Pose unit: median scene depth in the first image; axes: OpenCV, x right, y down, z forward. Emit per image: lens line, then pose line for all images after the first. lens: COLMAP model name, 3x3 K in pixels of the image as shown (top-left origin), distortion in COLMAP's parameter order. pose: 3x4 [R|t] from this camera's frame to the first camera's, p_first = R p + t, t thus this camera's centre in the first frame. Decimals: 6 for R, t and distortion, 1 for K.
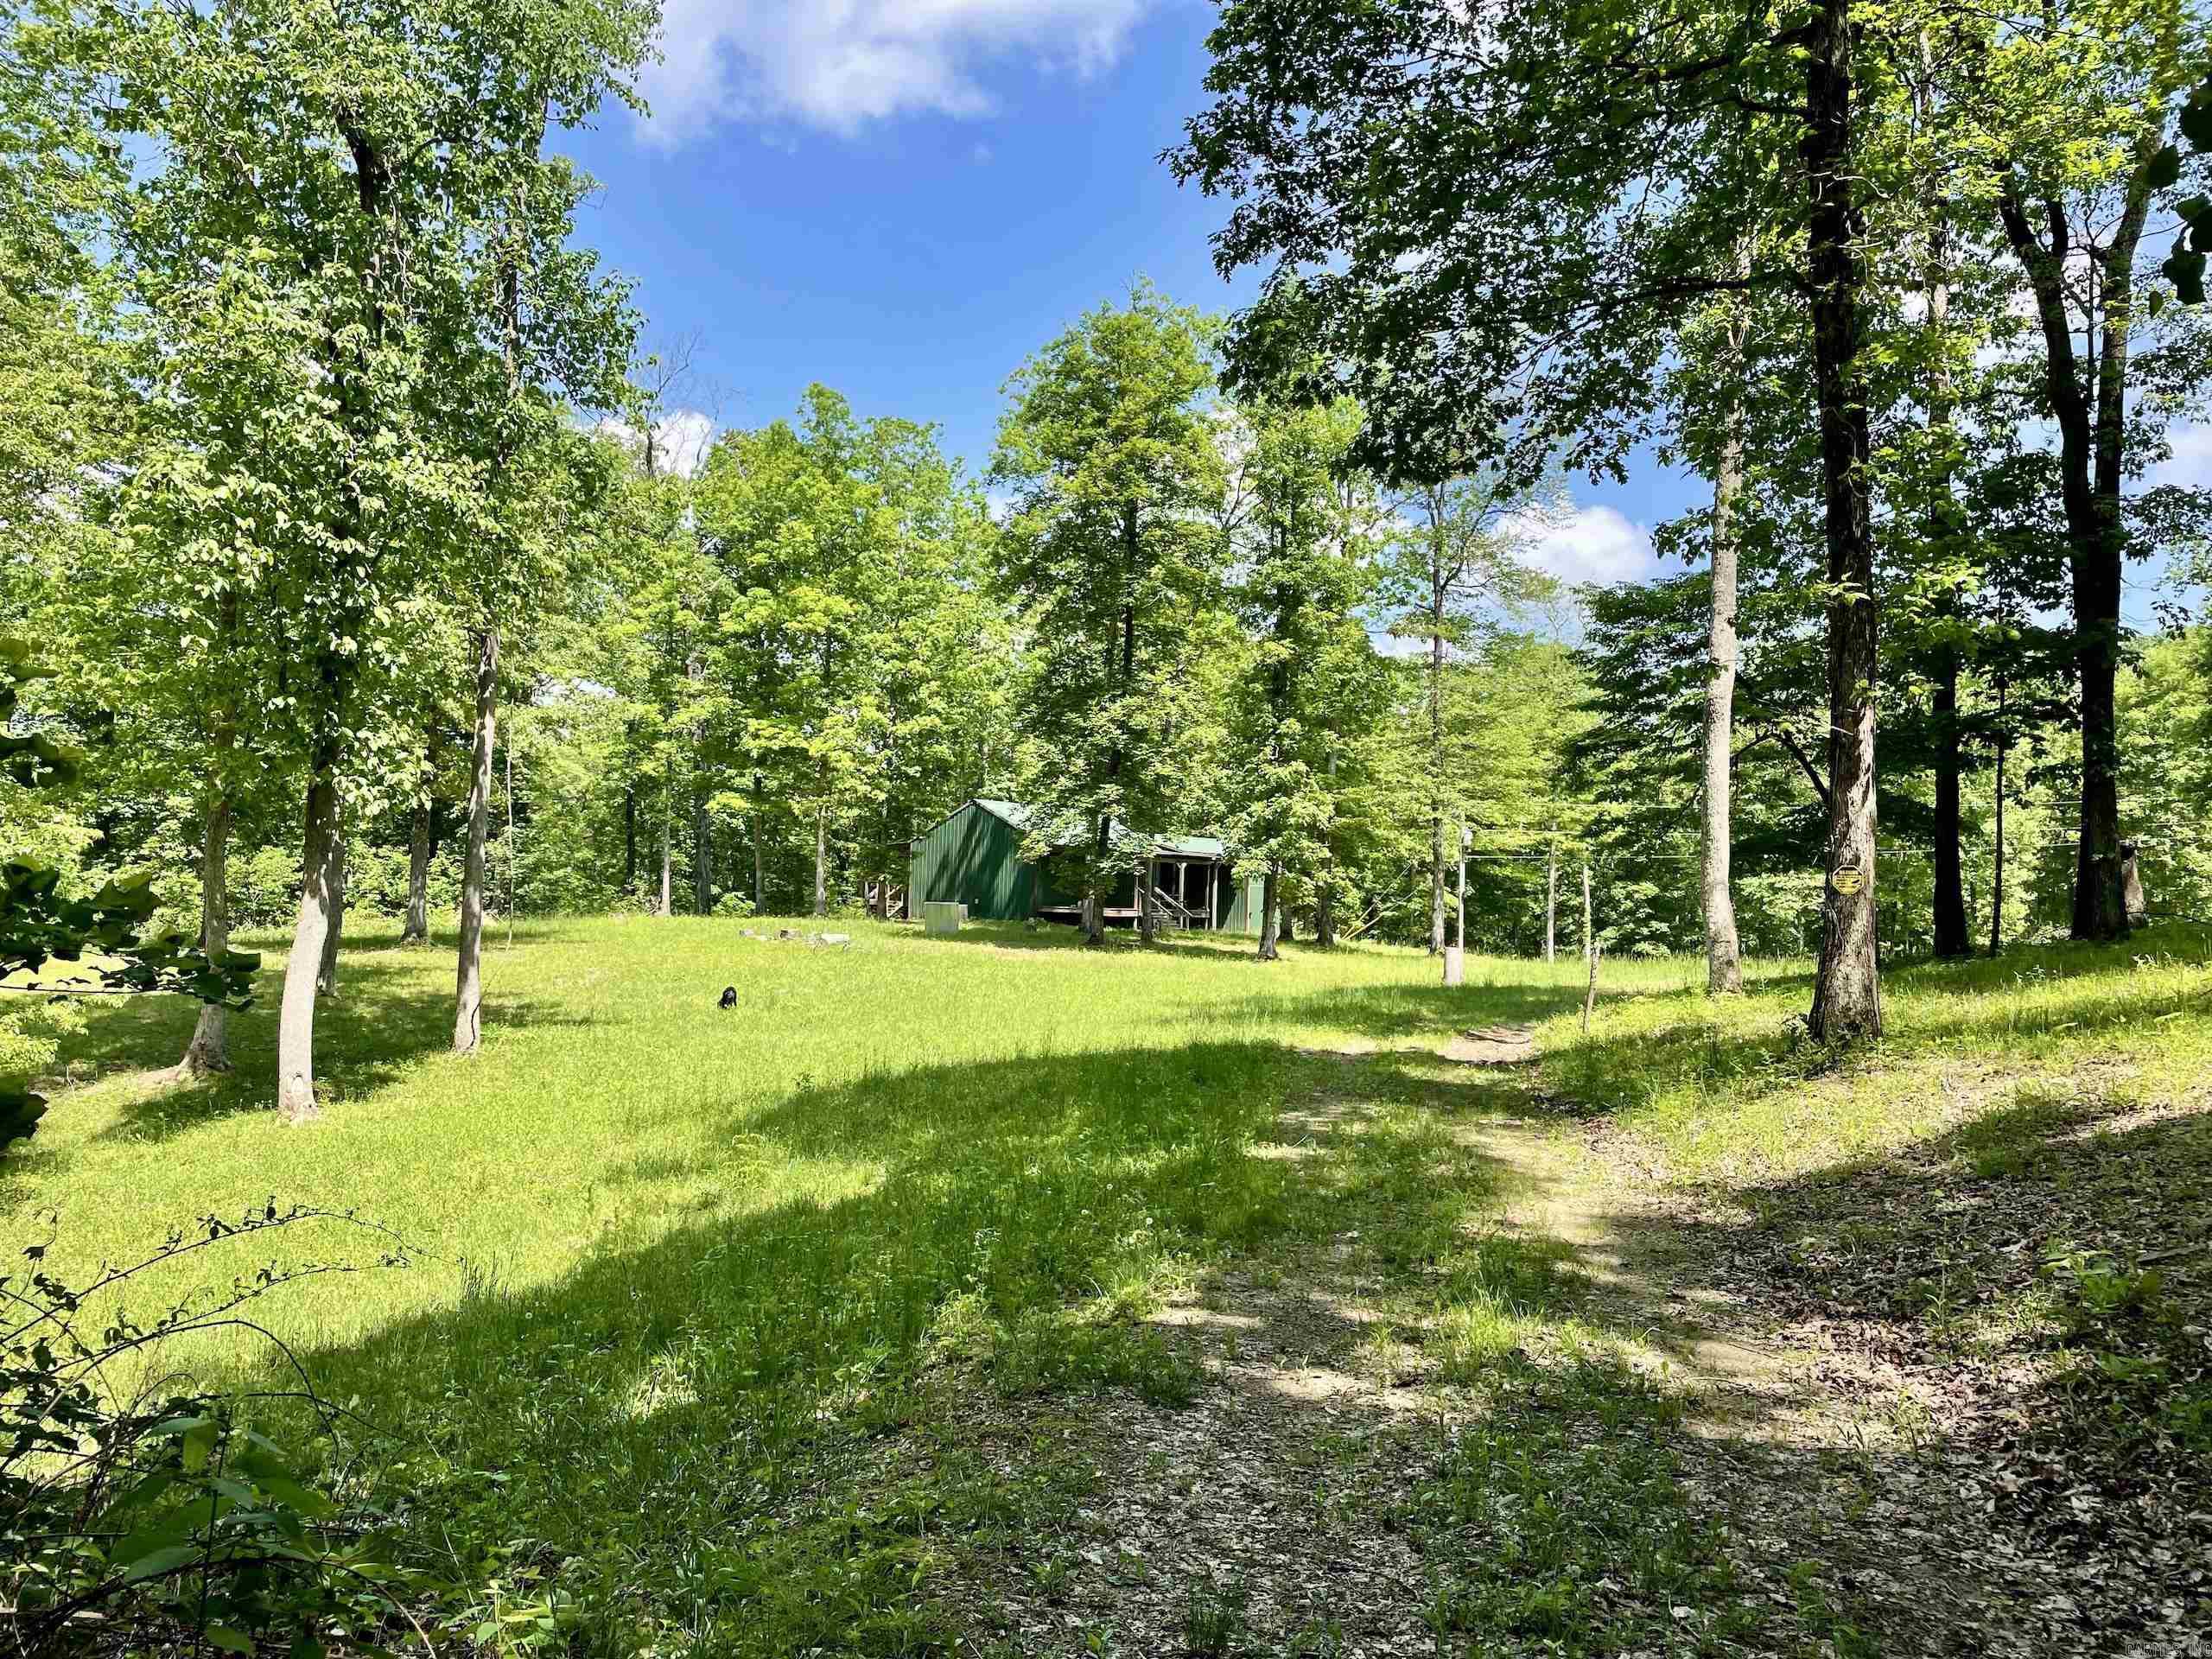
lens RADIAL K [[1712.7, 0, 1110.7], [0, 1712.7, 838.5], [0, 0, 1]] dist [0.120588, -0.144122]
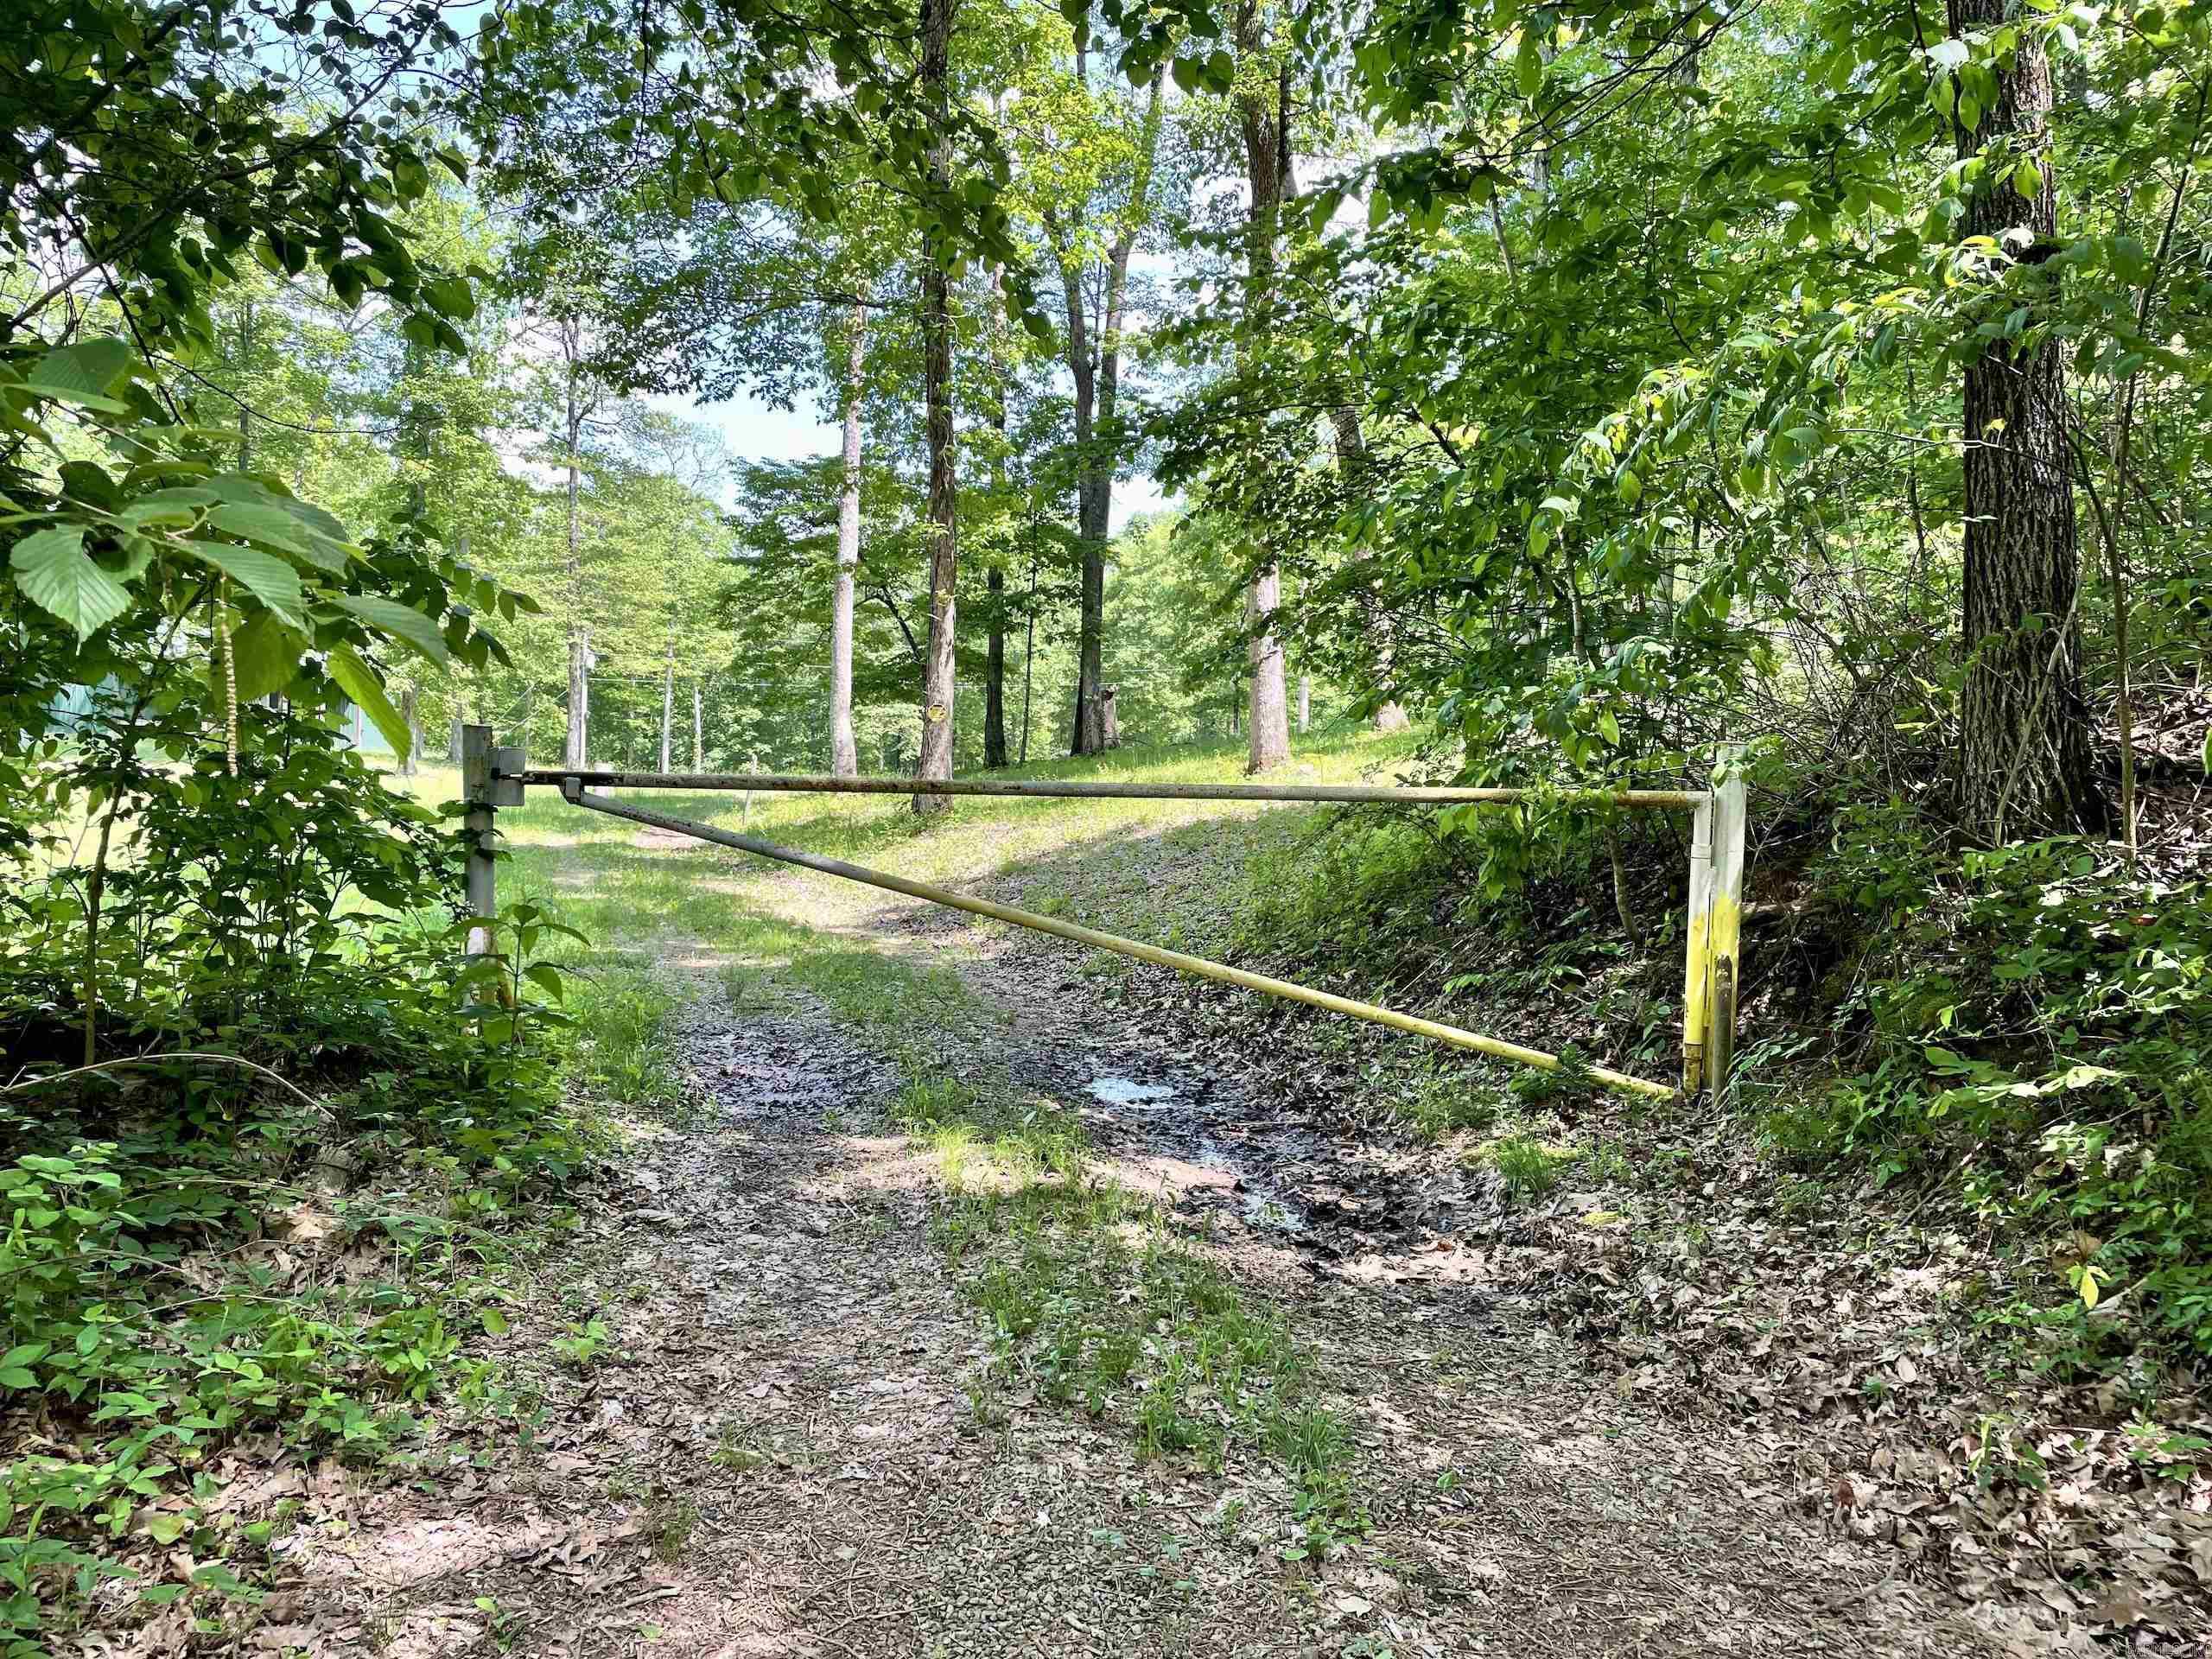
lens RADIAL K [[1712.7, 0, 1110.7], [0, 1712.7, 838.5], [0, 0, 1]] dist [0.120588, -0.144122]
pose [[0.870740, -0.014949, 0.491517, -0.096789], [-0.035310, 0.995057, 0.092818, -0.003990], [-0.490475, -0.098176, 0.865907, -0.201533]]
